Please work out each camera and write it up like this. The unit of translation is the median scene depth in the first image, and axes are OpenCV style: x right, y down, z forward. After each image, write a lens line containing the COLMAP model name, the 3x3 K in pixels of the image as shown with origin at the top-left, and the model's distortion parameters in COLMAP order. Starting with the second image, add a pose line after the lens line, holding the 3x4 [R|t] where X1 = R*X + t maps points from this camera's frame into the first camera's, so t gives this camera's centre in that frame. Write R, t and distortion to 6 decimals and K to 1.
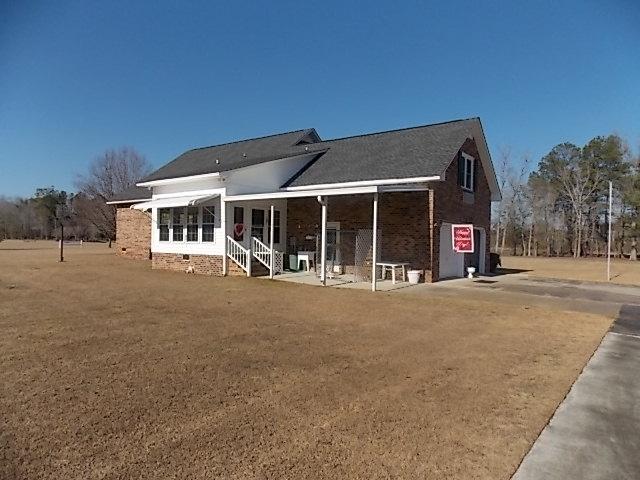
lens RADIAL K [[432.2, 0, 319.8], [0, 432.2, 239.9], [0, 0, 1]] dist [0.001387, 0.000432]
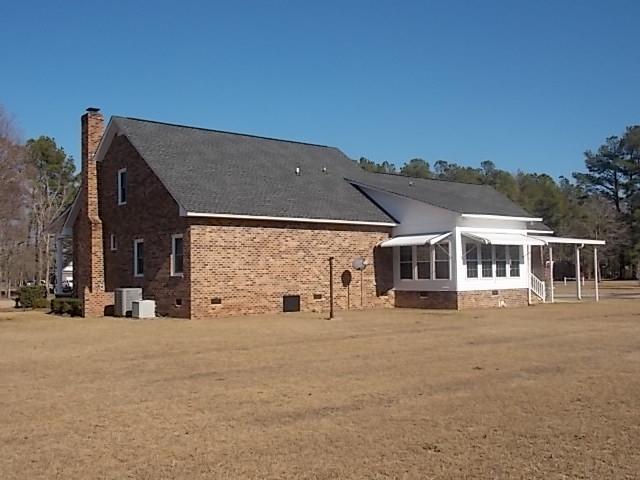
lens RADIAL K [[647.0, 0, 319.8], [0, 647.0, 241.3], [0, 0, 1]] dist [0.092392, 0.000000]
pose [[0.229939, 0.039419, 0.972406, -1.901196], [0.023844, 0.998651, -0.046122, -0.020158], [-0.972913, 0.033792, 0.228689, 1.046048]]
